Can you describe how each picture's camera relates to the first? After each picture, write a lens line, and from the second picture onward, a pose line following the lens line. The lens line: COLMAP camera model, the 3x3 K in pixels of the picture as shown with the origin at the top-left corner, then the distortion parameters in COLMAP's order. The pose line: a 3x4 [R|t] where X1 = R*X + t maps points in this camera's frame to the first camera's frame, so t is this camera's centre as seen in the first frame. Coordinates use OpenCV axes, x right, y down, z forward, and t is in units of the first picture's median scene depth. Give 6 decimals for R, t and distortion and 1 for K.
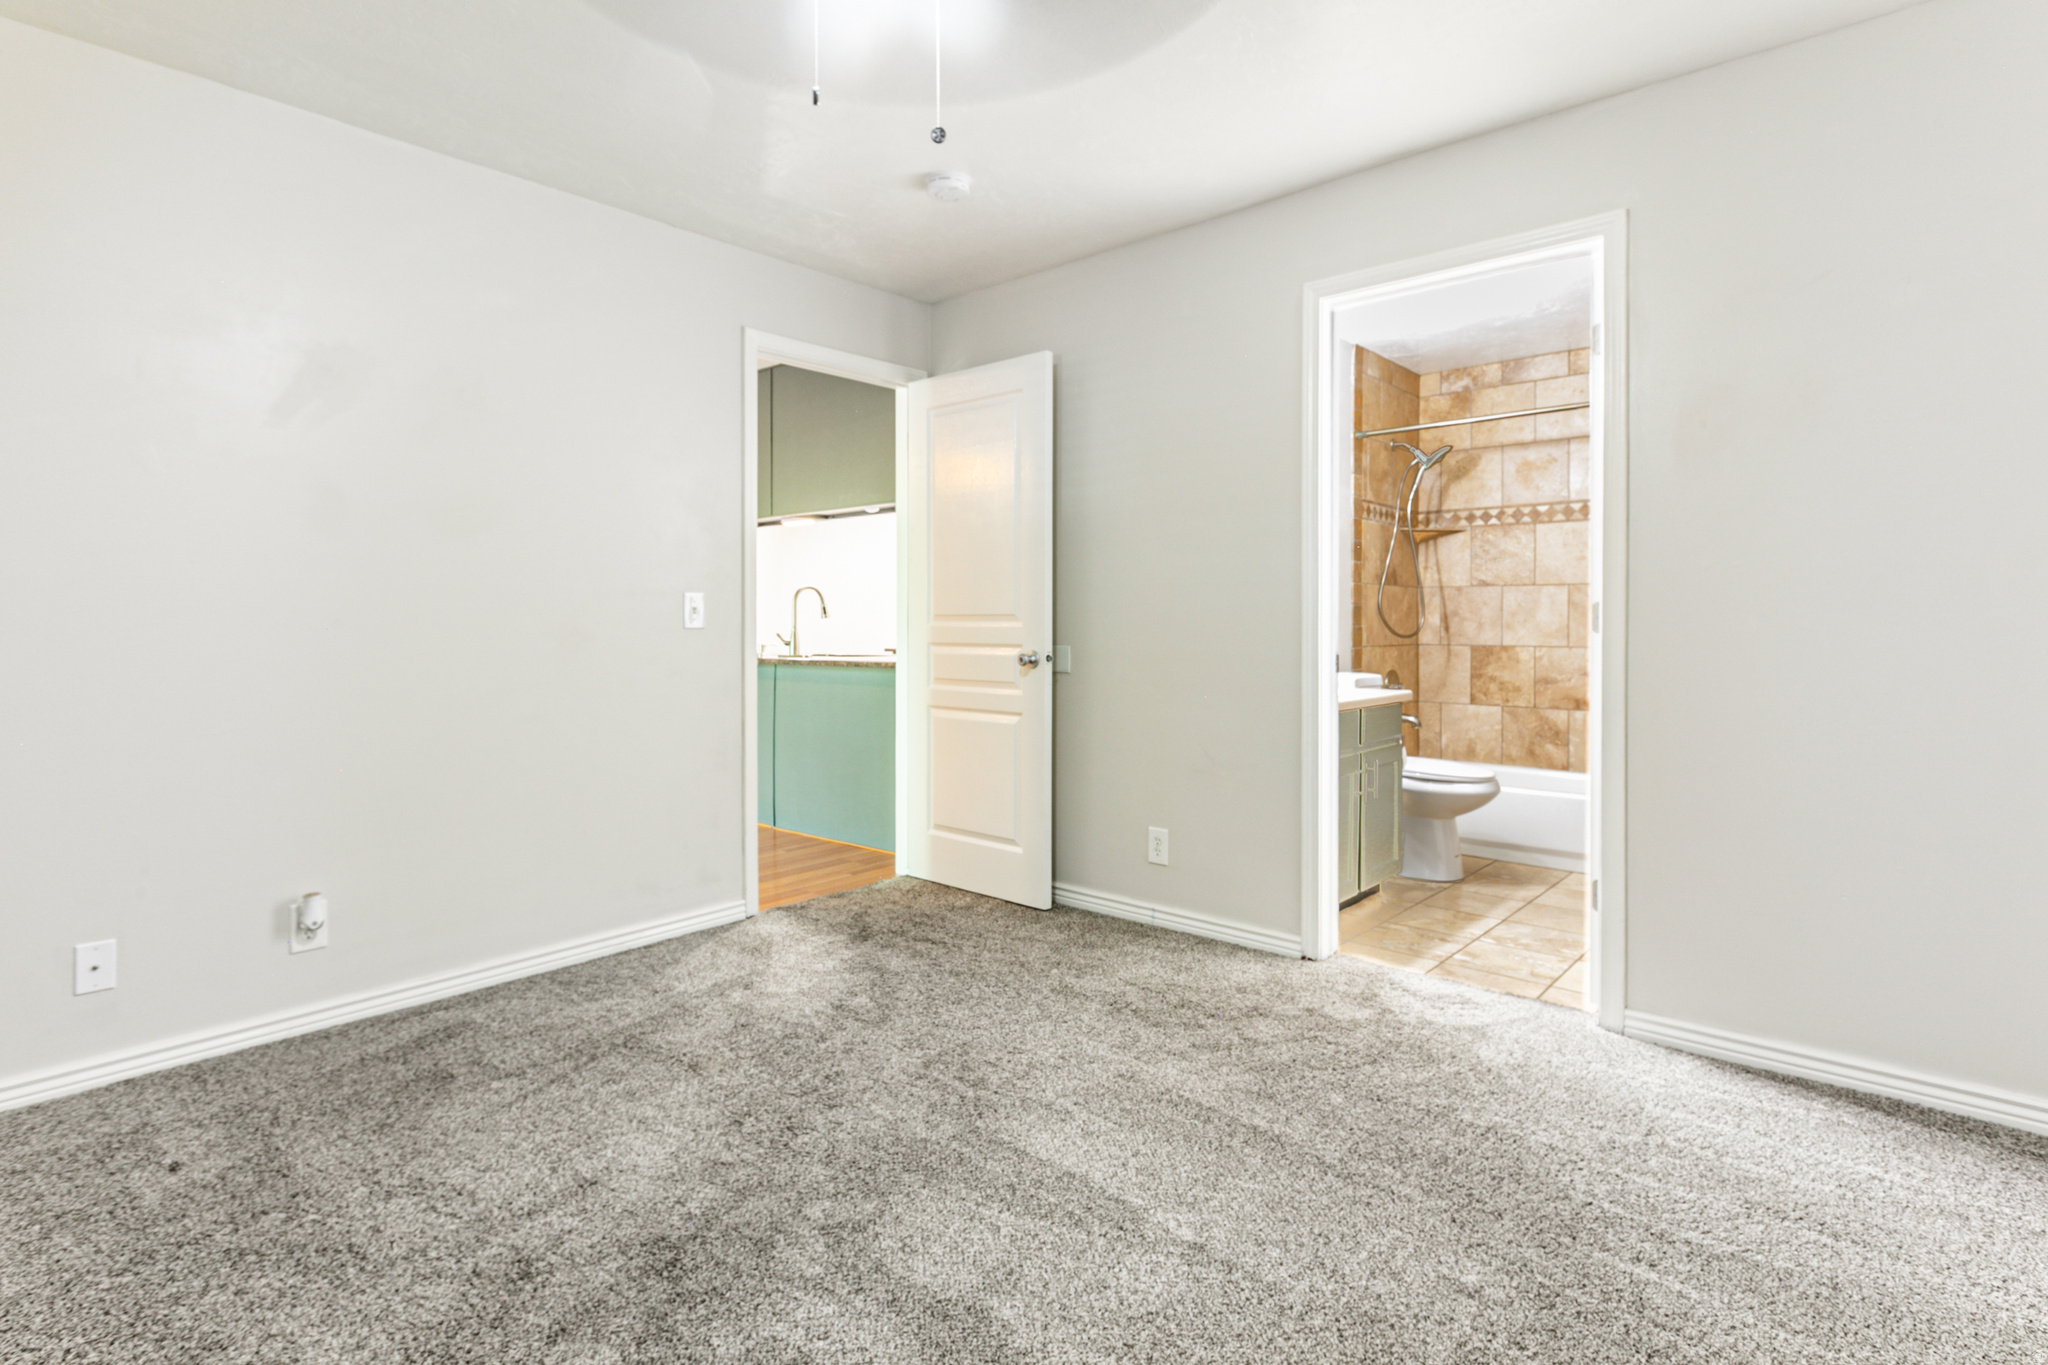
lens RADIAL K [[1032.4, 0, 1000.6], [0, 1032.4, 625.2], [0, 0, 1]] dist [-0.005169, 0.002155]
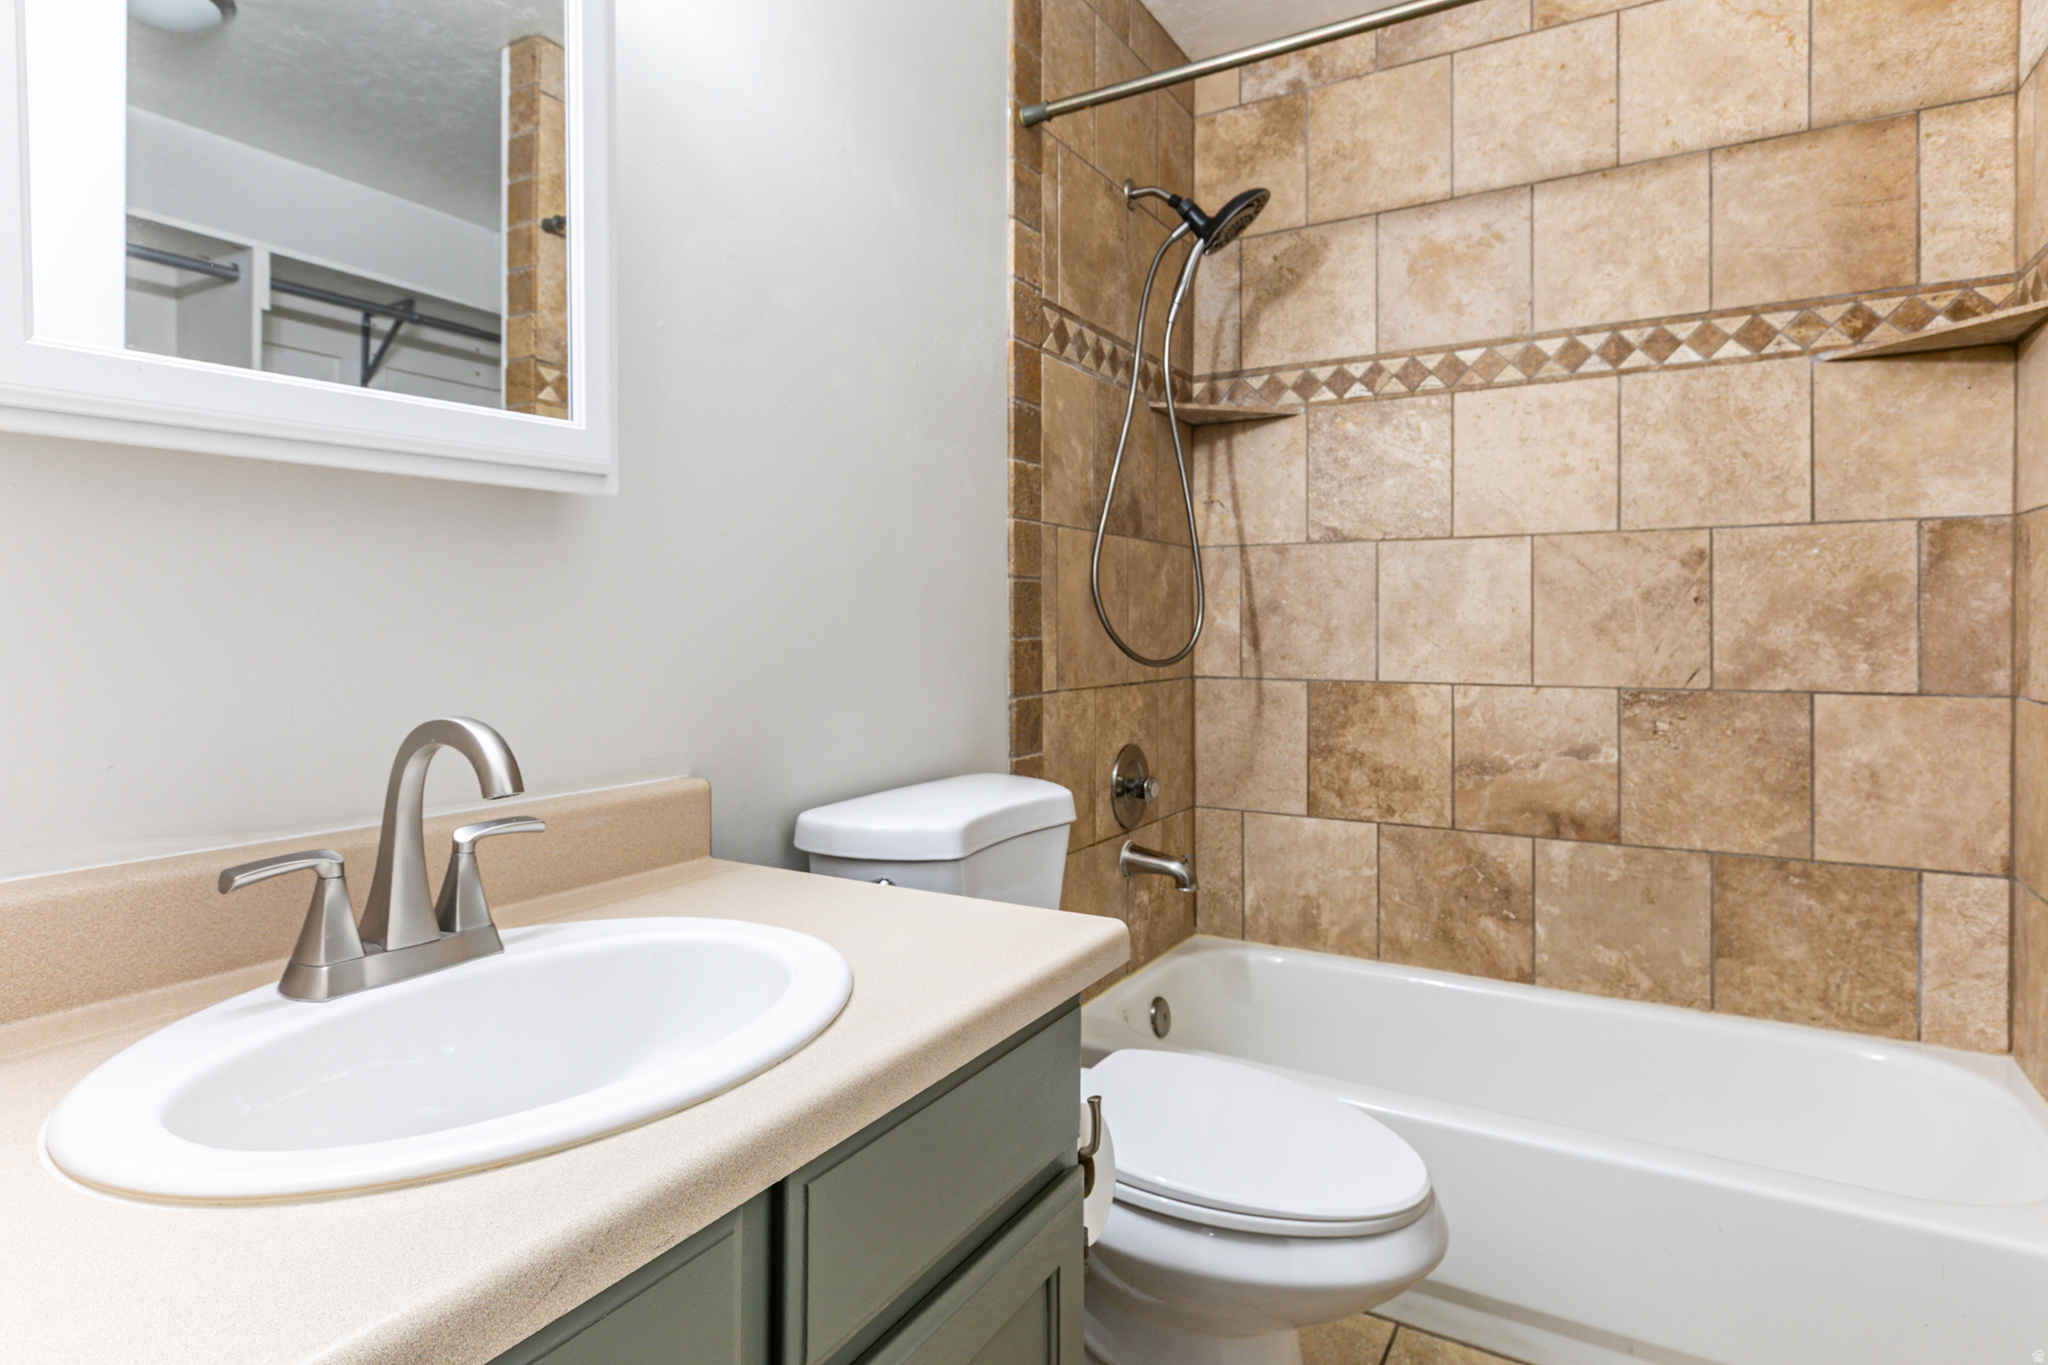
lens RADIAL K [[1100.1, 0, 997.0], [0, 1100.1, 625.2], [0, 0, 1]] dist [0.008288, -0.005671]
pose [[0.982977, -0.002576, 0.183708, 0.246698], [0.003296, 0.999988, -0.003617, -0.002354], [-0.183697, 0.004161, 0.982974, 0.578469]]
